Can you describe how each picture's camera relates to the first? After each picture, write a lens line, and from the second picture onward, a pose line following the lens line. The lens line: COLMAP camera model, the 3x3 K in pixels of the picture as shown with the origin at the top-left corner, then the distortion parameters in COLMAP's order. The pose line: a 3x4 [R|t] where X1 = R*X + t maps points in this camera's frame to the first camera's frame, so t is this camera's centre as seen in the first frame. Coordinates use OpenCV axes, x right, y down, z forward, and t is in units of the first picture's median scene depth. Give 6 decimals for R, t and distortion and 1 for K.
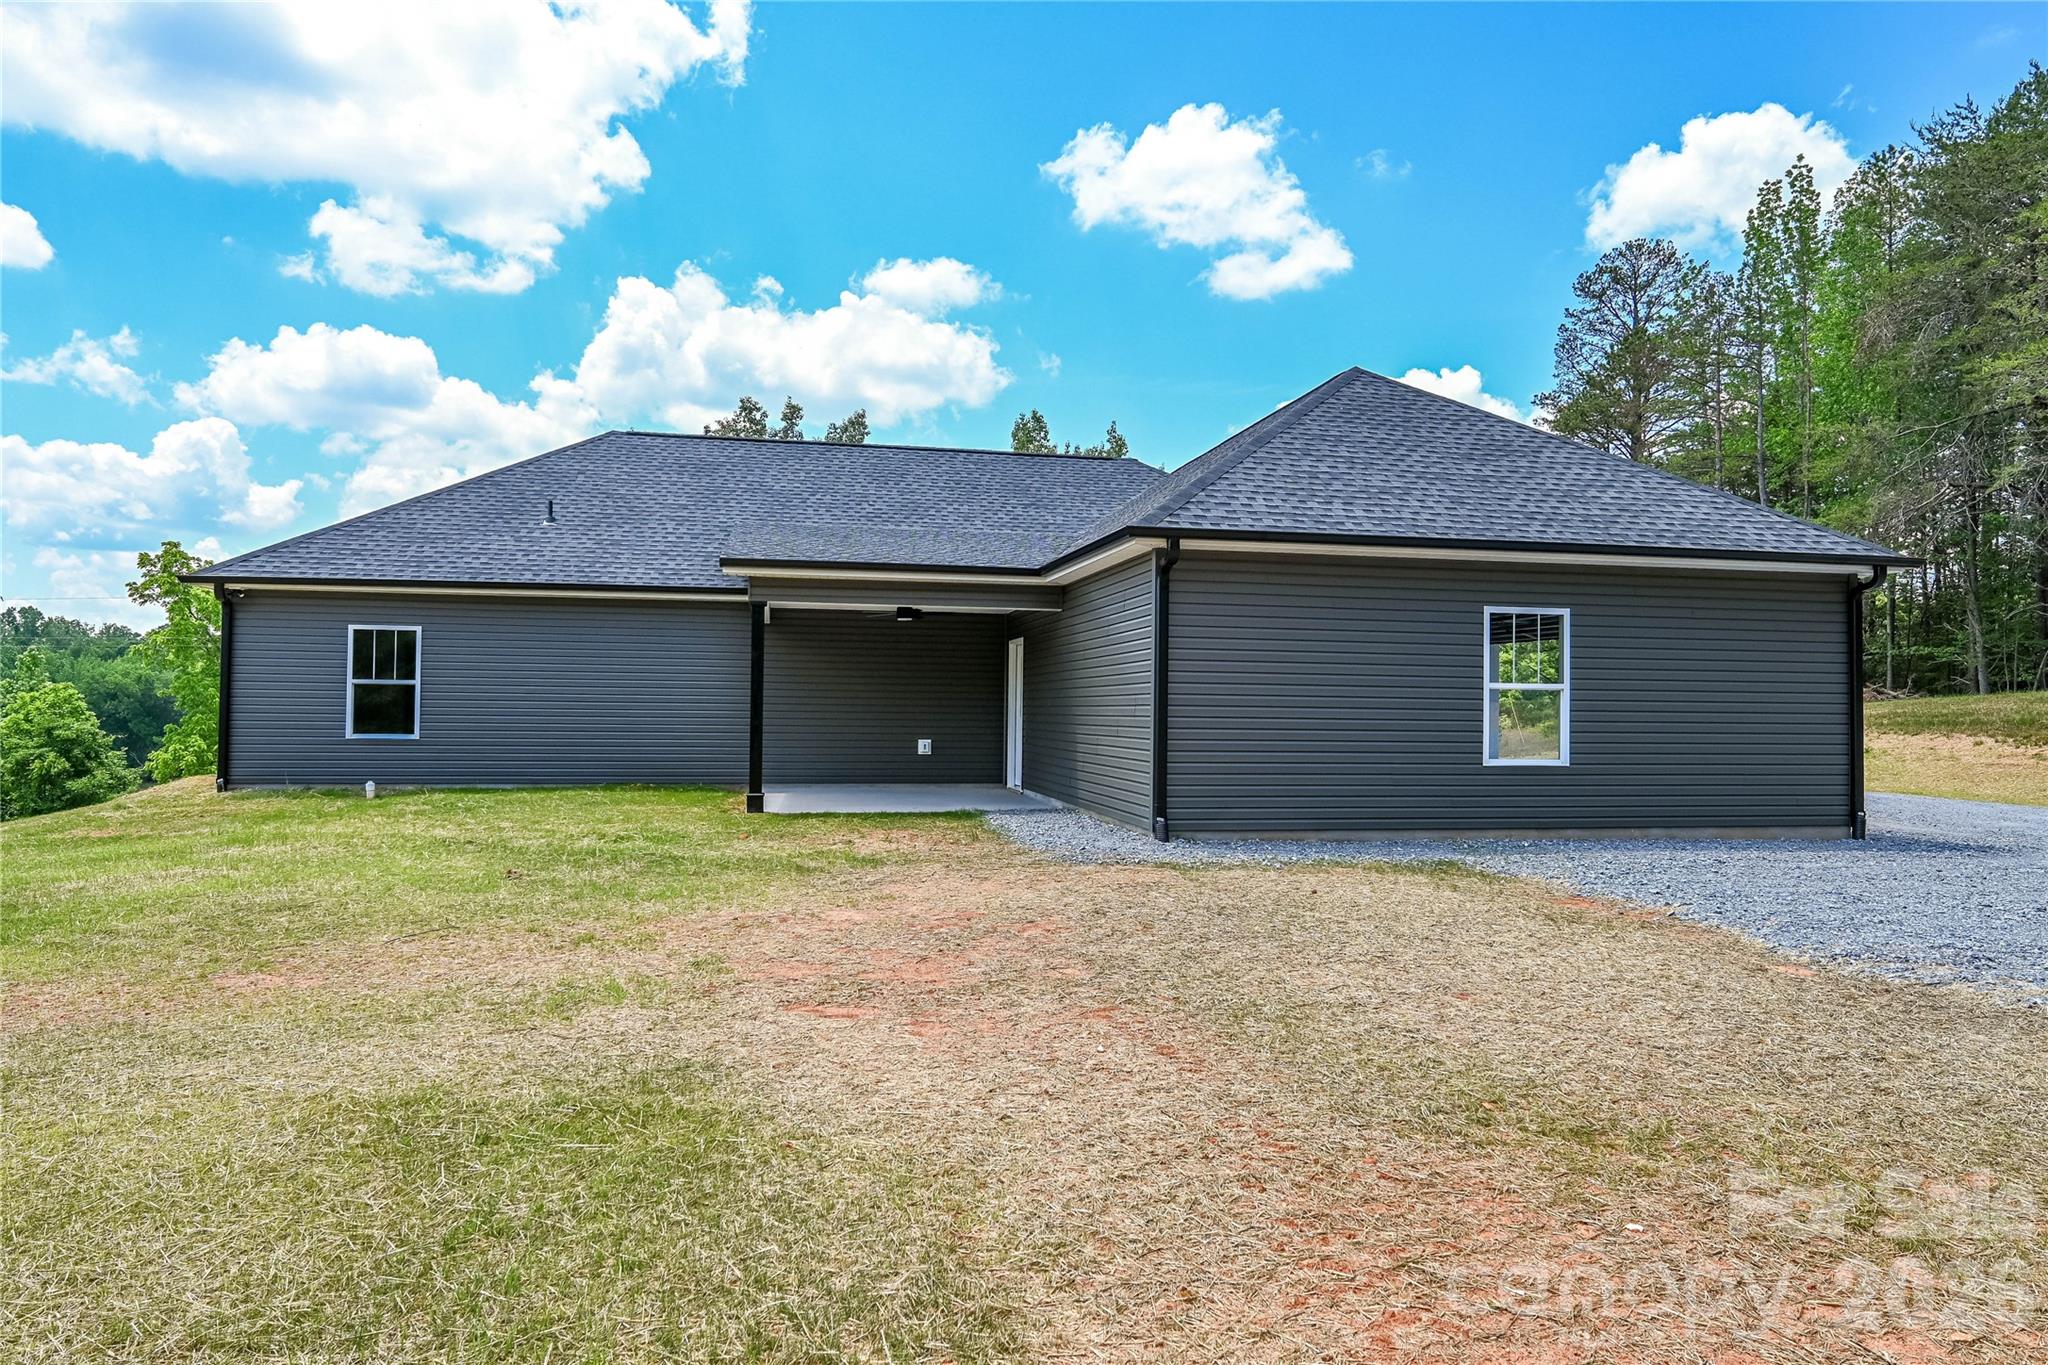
lens RADIAL K [[1264.7, 0, 1024.0], [0, 1264.7, 682.5], [0, 0, 1]] dist [0.001740, 0.000052]
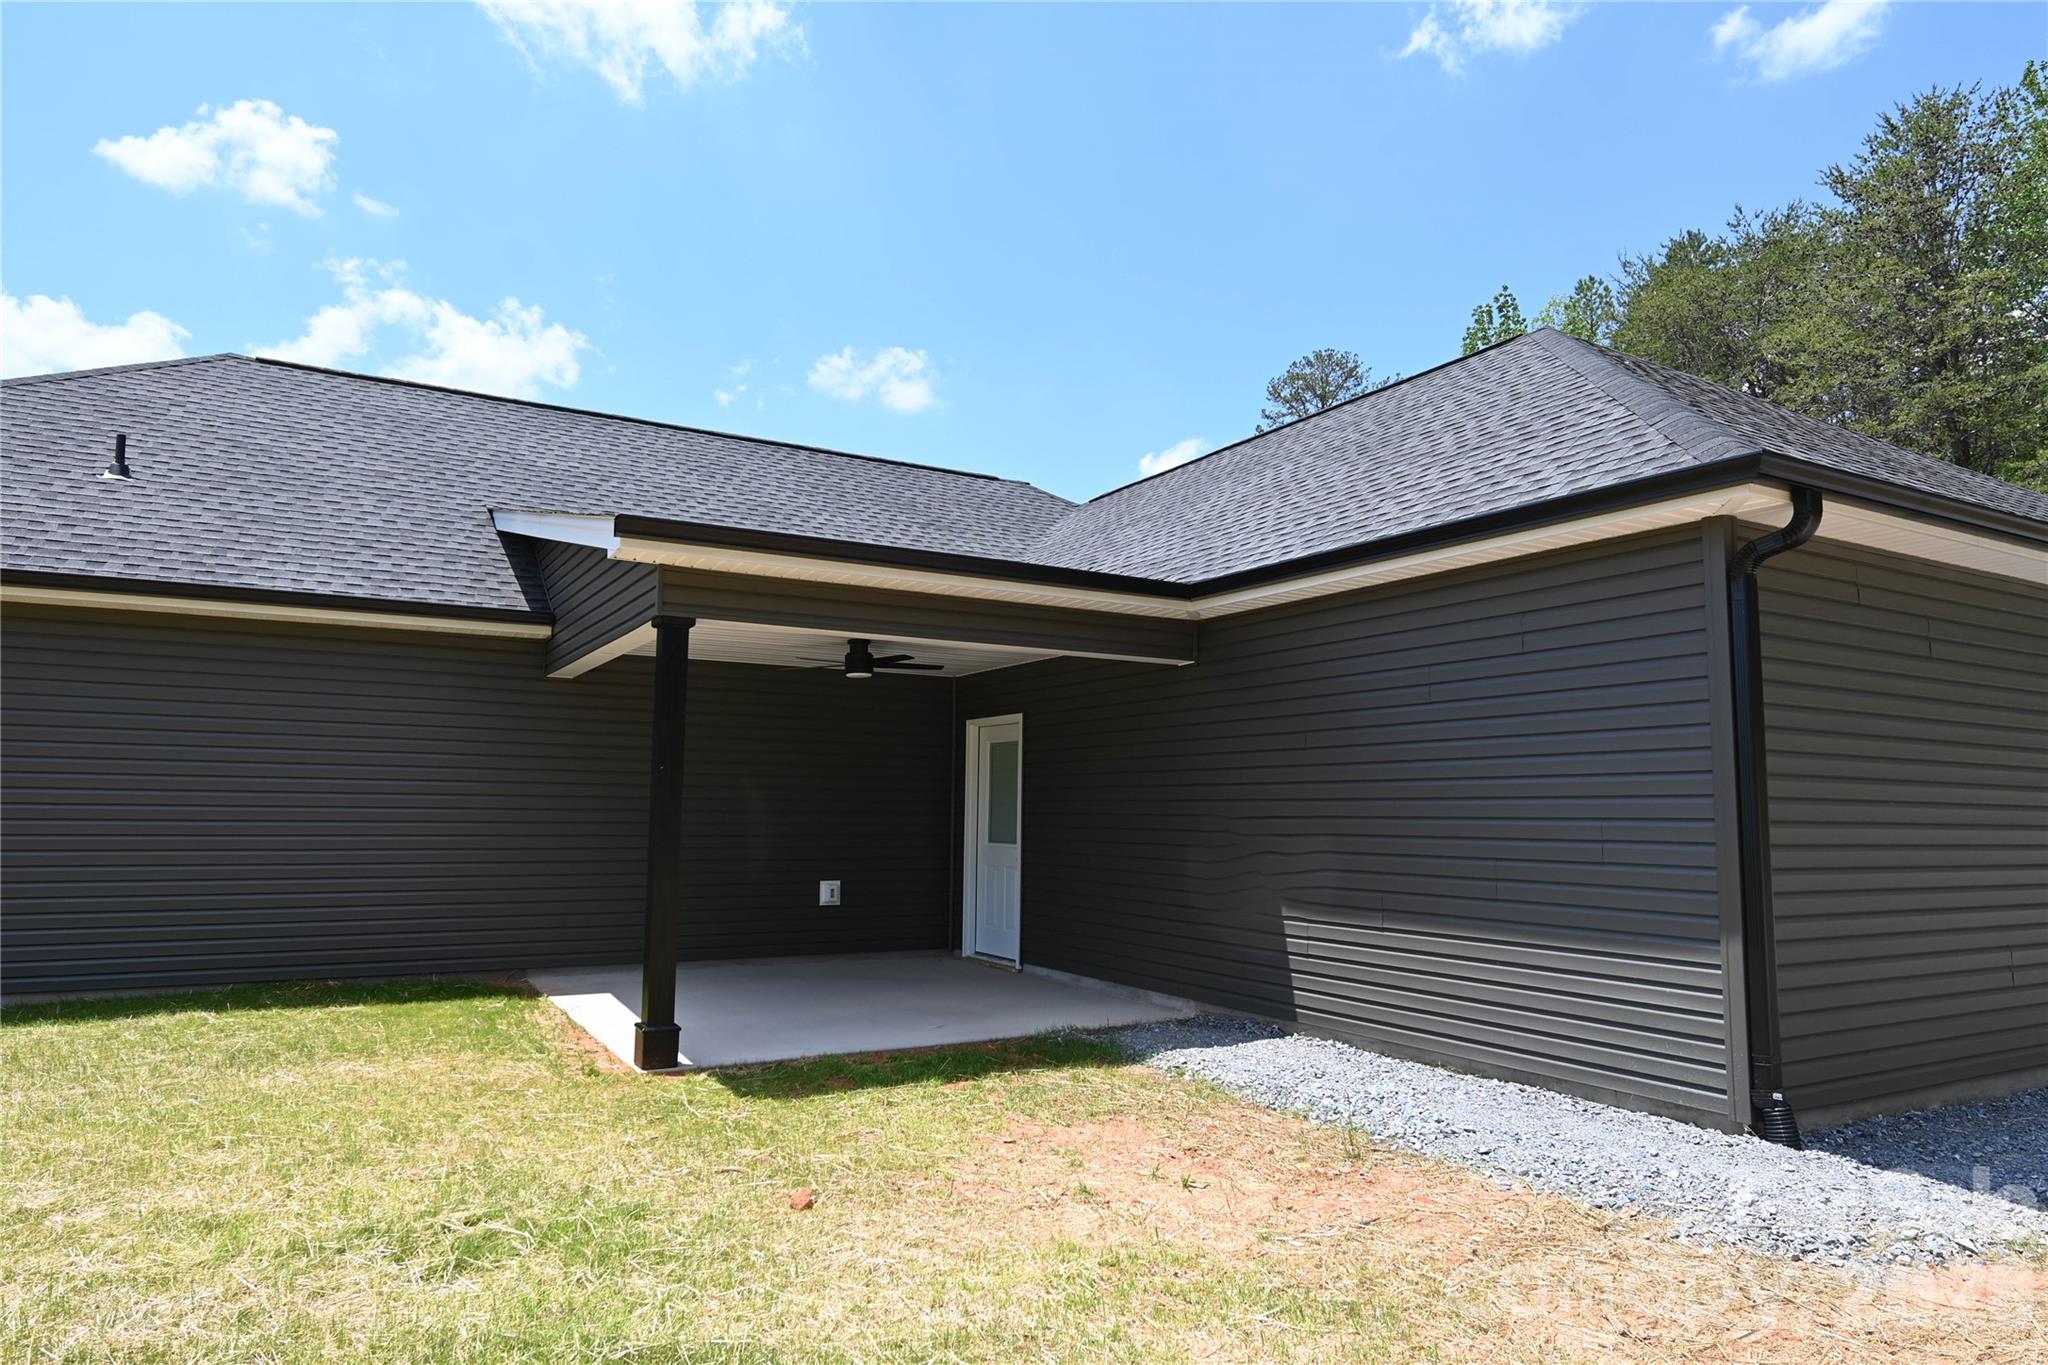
lens RADIAL K [[1264.7, 0, 1024.0], [0, 1264.7, 682.5], [0, 0, 1]] dist [-0.000905, -0.001427]
pose [[0.947700, 0.031064, 0.317647, -0.199502], [-0.006058, 0.996824, -0.079411, -0.001607], [-0.319105, 0.073333, 0.944878, 0.427496]]
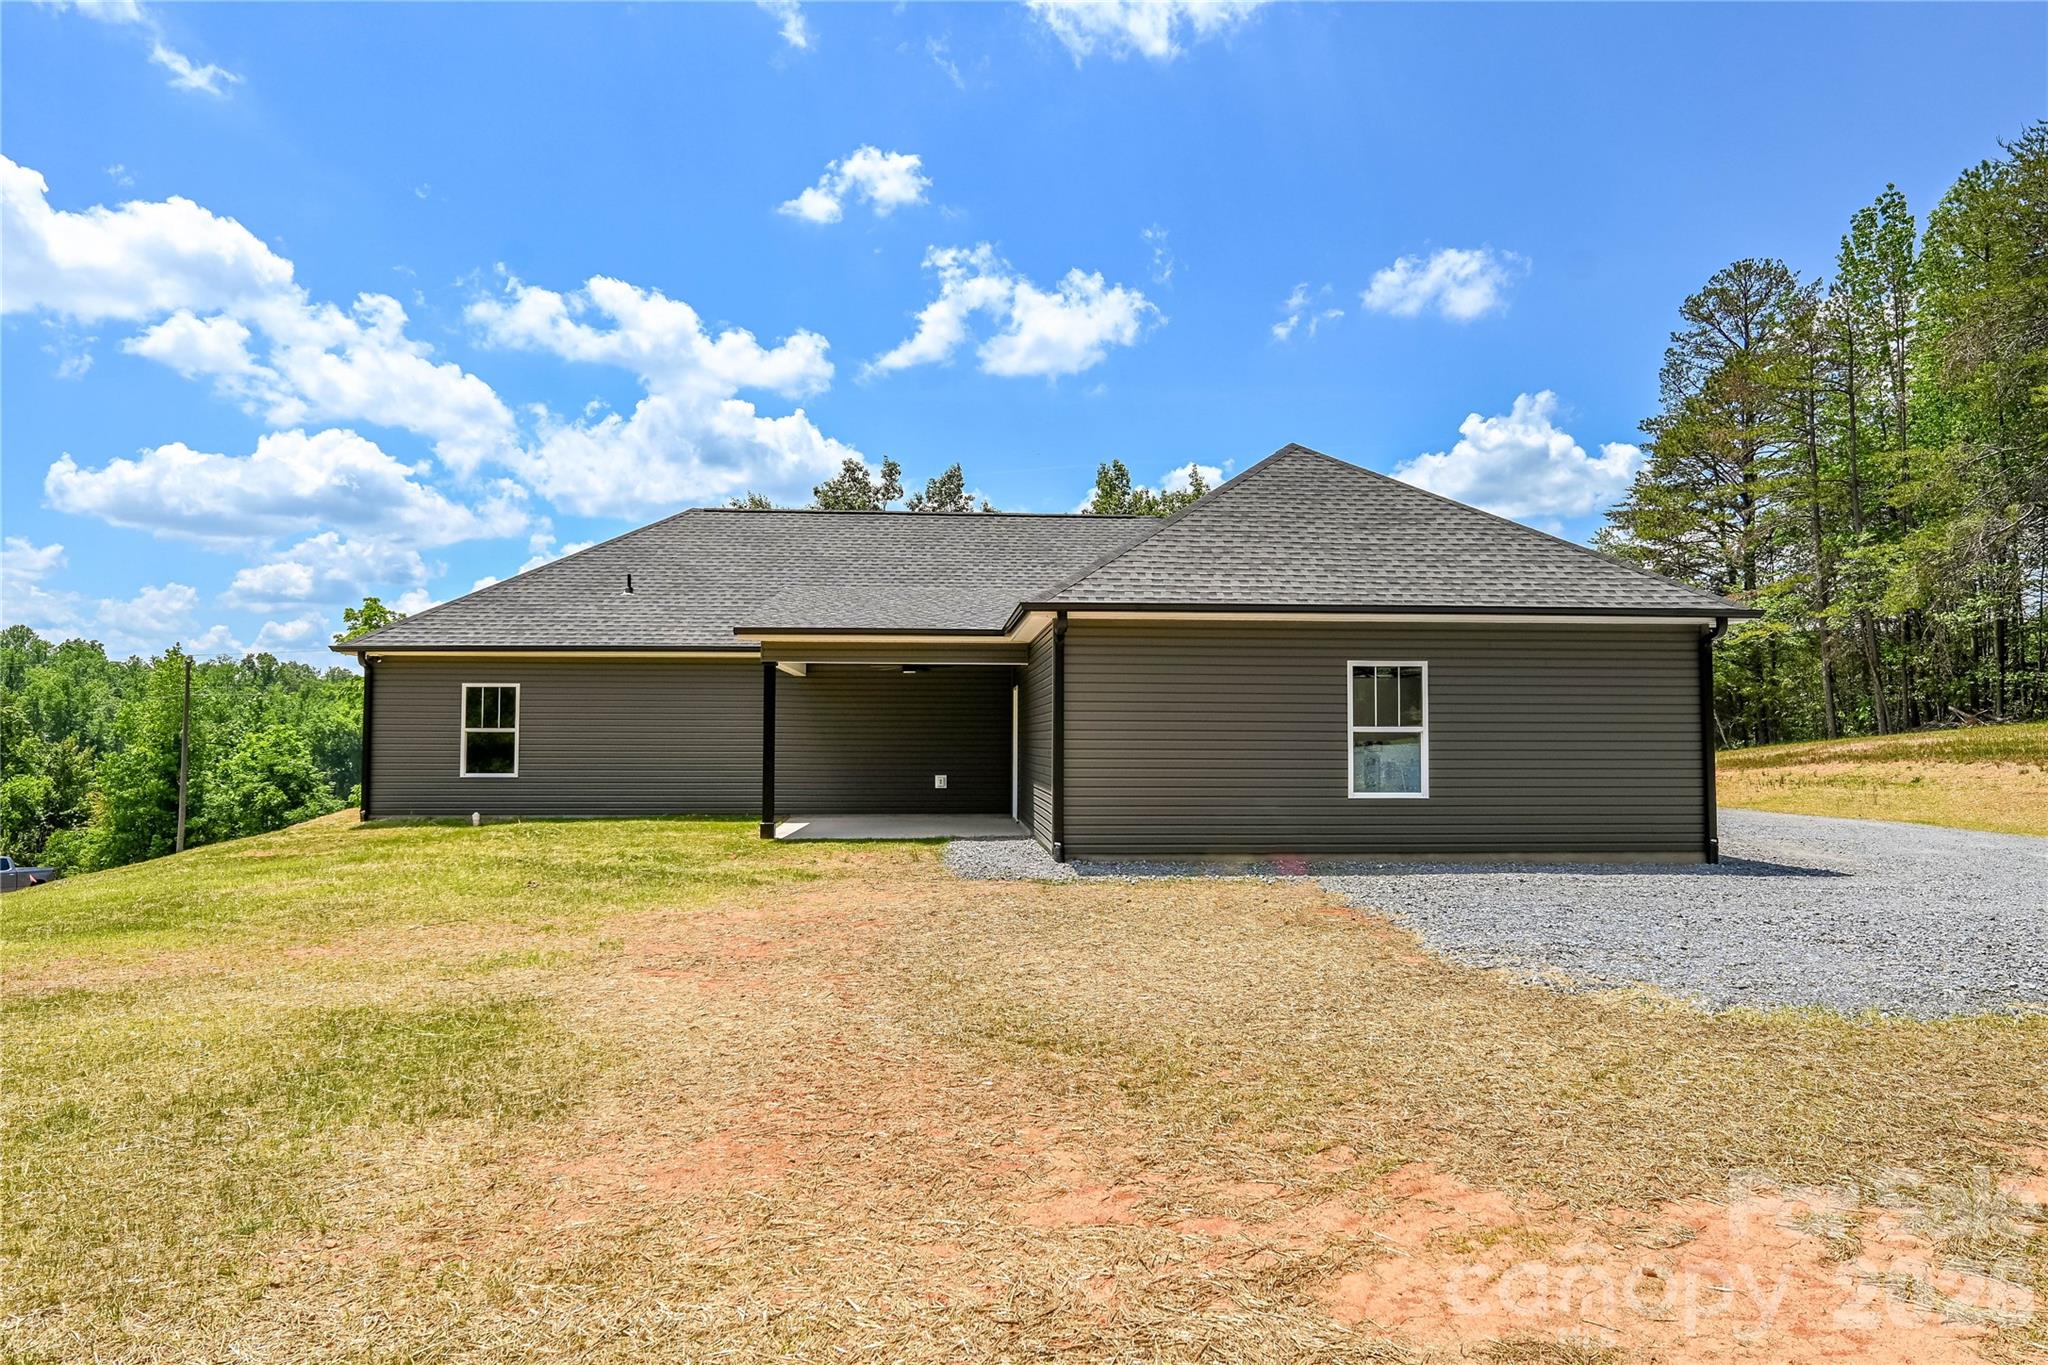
lens RADIAL K [[1264.7, 0, 1024.0], [0, 1264.7, 682.5], [0, 0, 1]] dist [-0.000905, -0.001427]
pose [[0.991757, -0.013914, -0.127378, 0.153396], [0.010960, 0.999655, -0.023863, -0.011241], [0.127666, 0.022270, 0.991567, -0.133144]]
